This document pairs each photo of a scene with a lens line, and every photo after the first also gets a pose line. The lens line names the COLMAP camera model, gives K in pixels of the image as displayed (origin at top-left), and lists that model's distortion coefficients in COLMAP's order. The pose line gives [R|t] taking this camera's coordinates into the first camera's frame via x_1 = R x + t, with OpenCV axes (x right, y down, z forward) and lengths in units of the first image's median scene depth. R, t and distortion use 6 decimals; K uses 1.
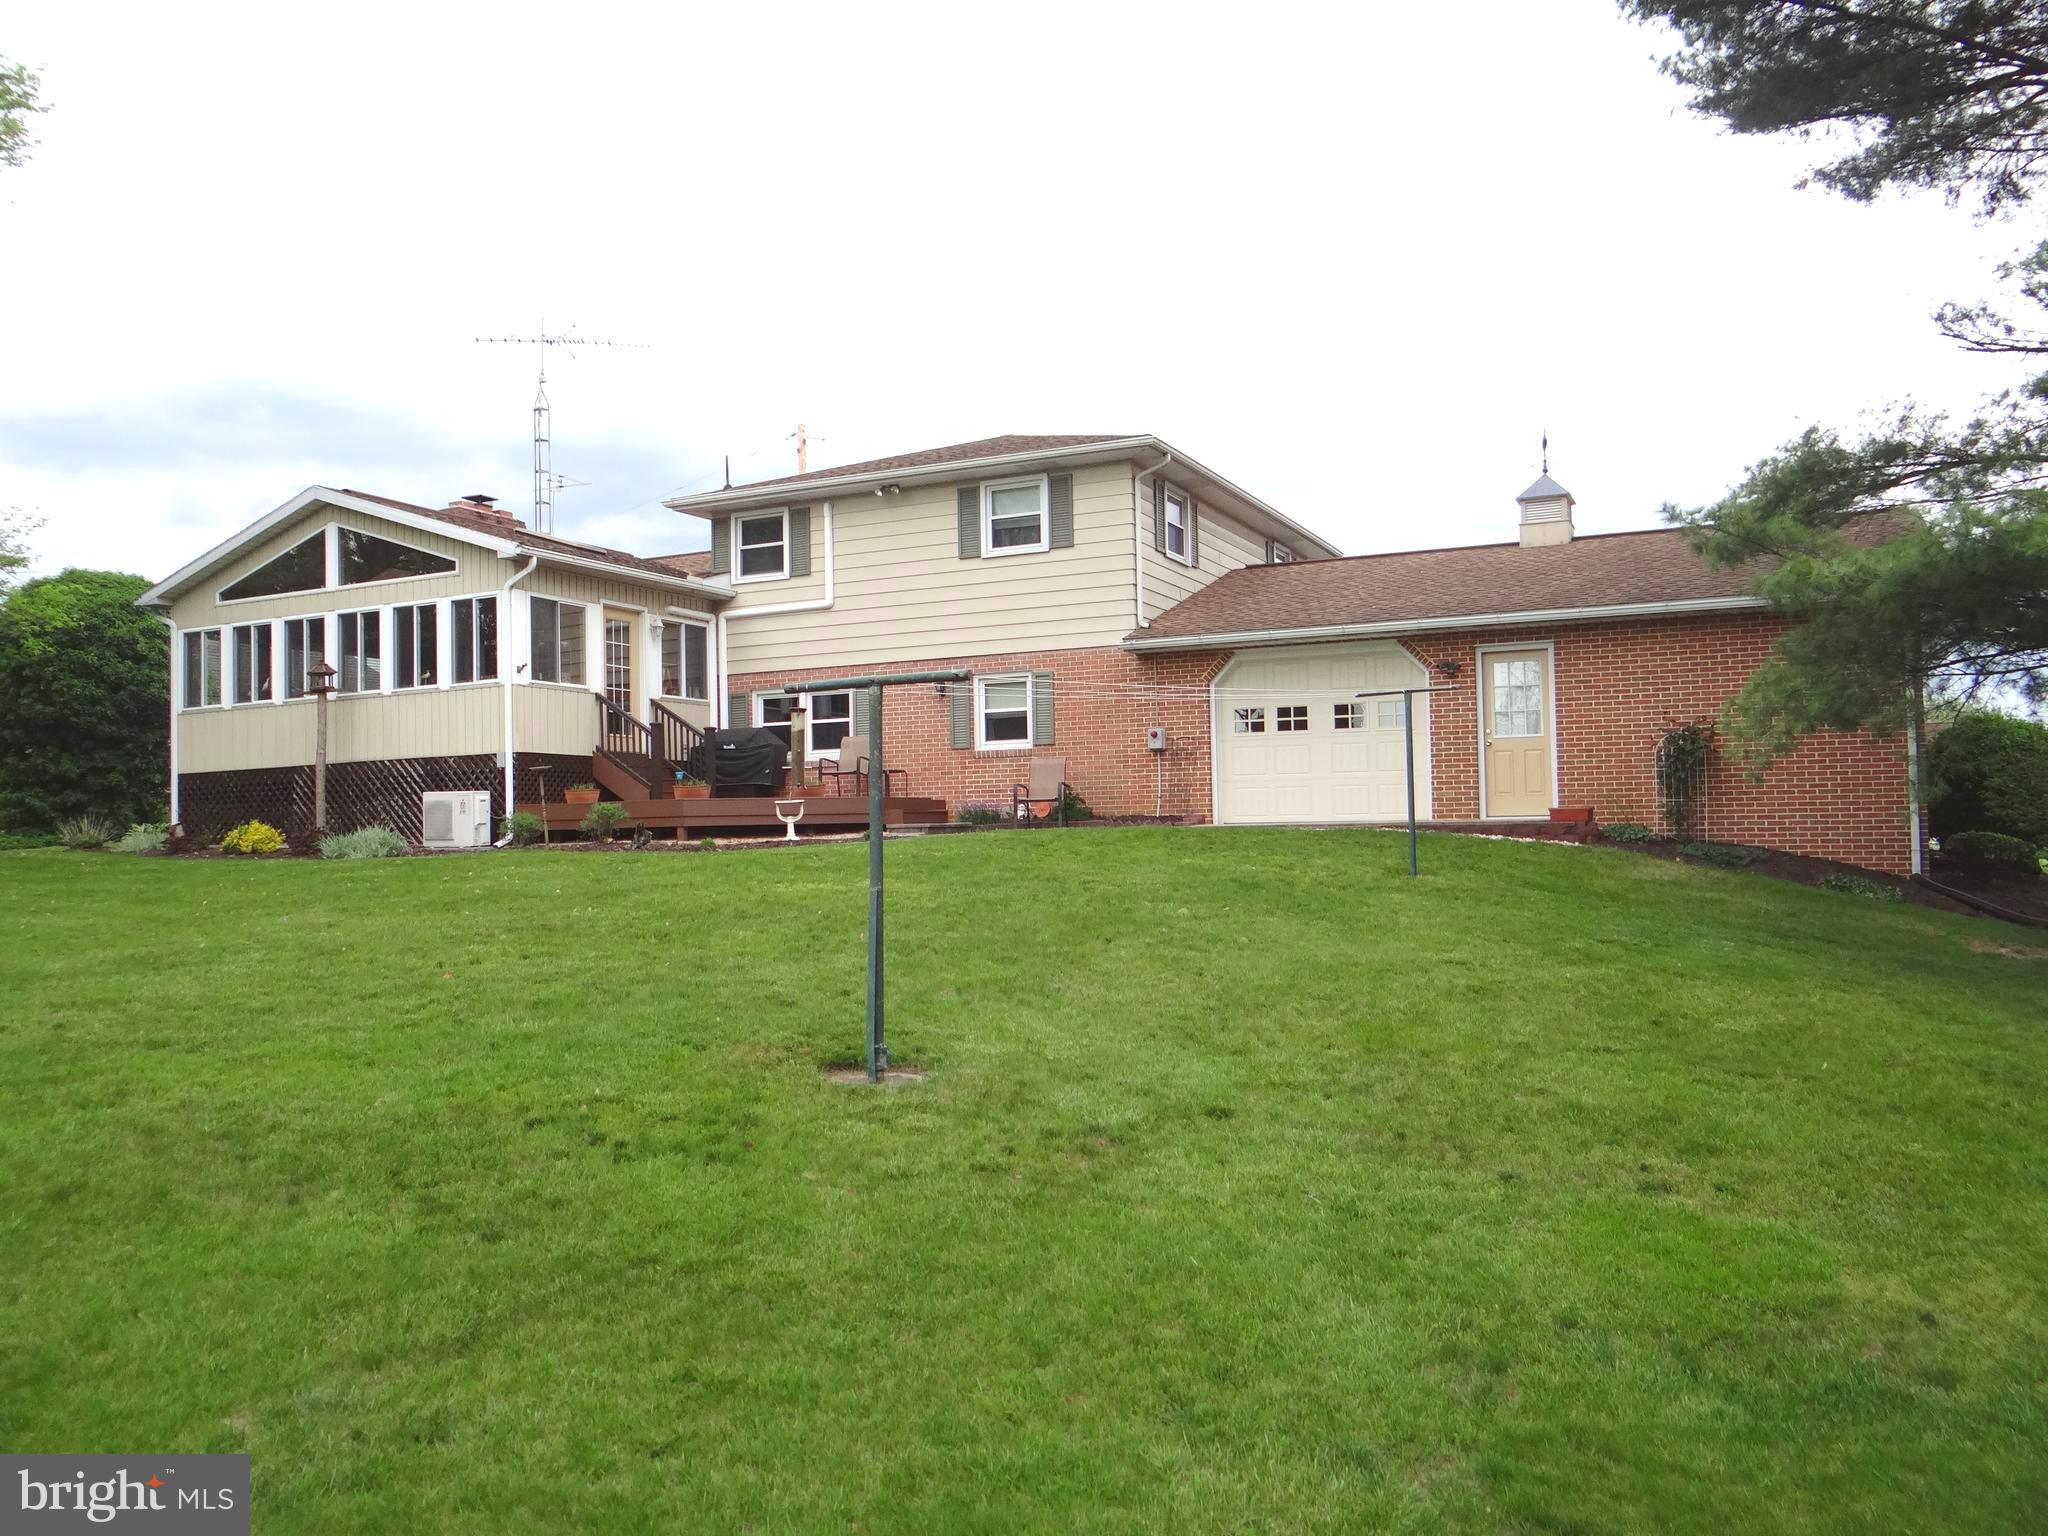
lens RADIAL K [[1603.5, 0, 1016.4], [0, 1603.5, 761.3], [0, 0, 1]] dist [-0.005513, 0.004009]
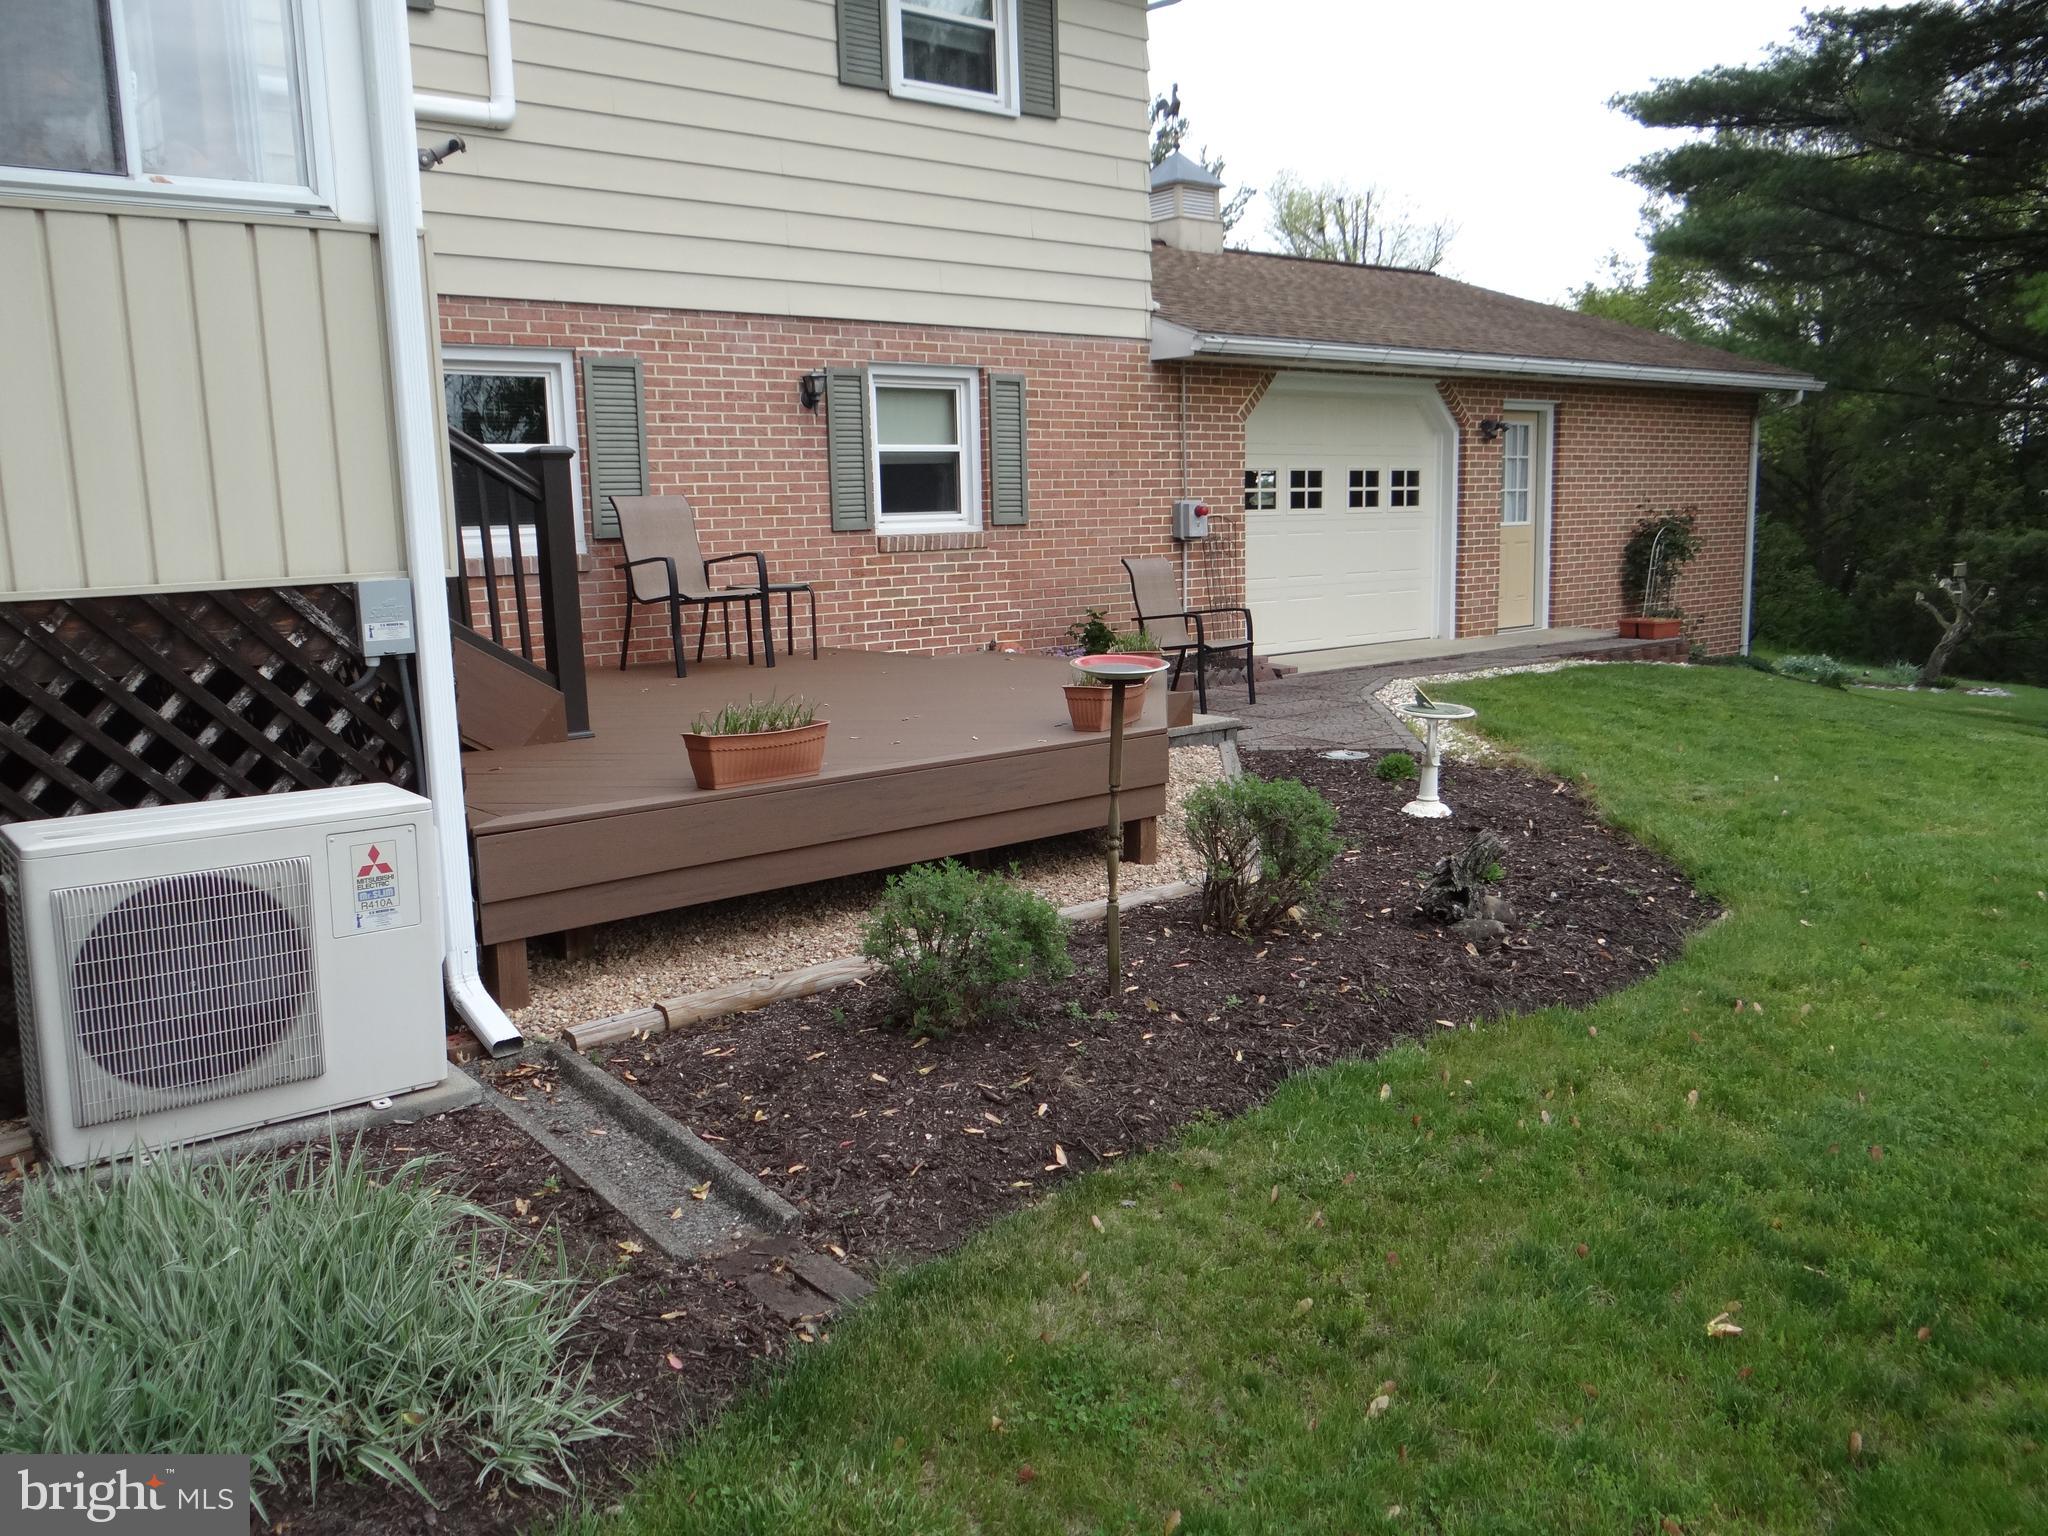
lens RADIAL K [[1603.5, 0, 1016.4], [0, 1603.5, 761.3], [0, 0, 1]] dist [-0.005513, 0.004009]
pose [[0.426011, -0.129566, 0.895392, -0.433820], [-0.022304, 0.987887, 0.153562, -0.014247], [-0.904443, -0.085390, 0.417961, 0.781866]]
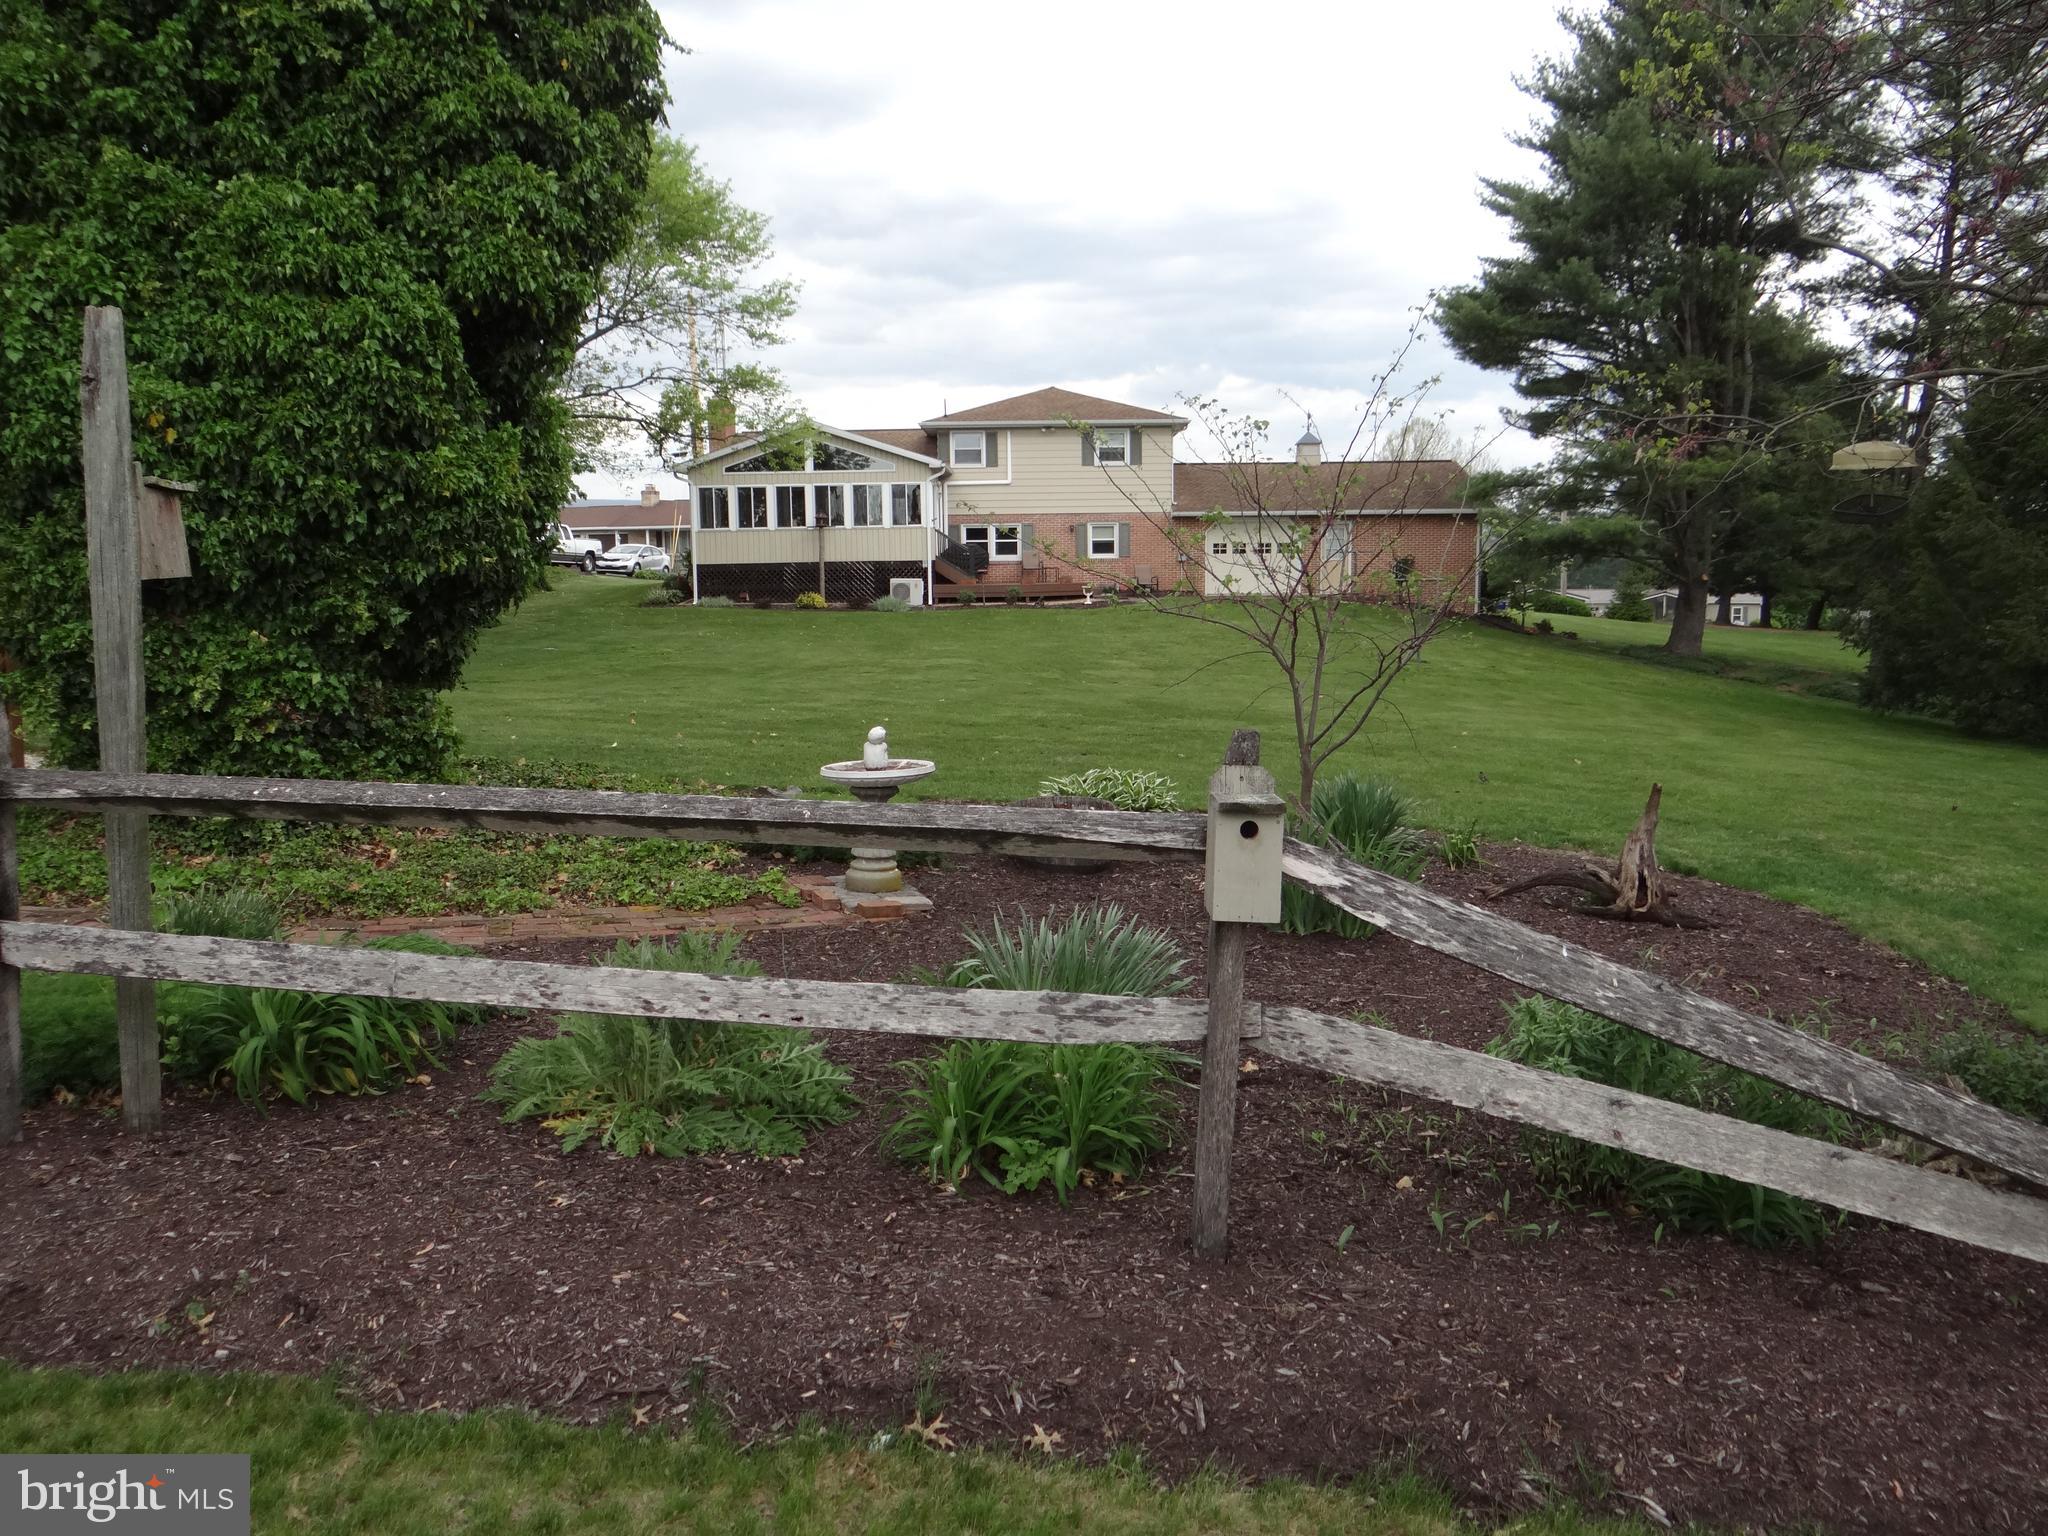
lens RADIAL K [[1603.5, 0, 1016.4], [0, 1603.5, 761.3], [0, 0, 1]] dist [-0.005513, 0.004009]
pose [[0.908766, -0.041160, 0.415272, -1.017548], [-0.025805, 0.987677, 0.154365, -0.067324], [-0.416508, -0.150998, 0.896505, -0.909026]]
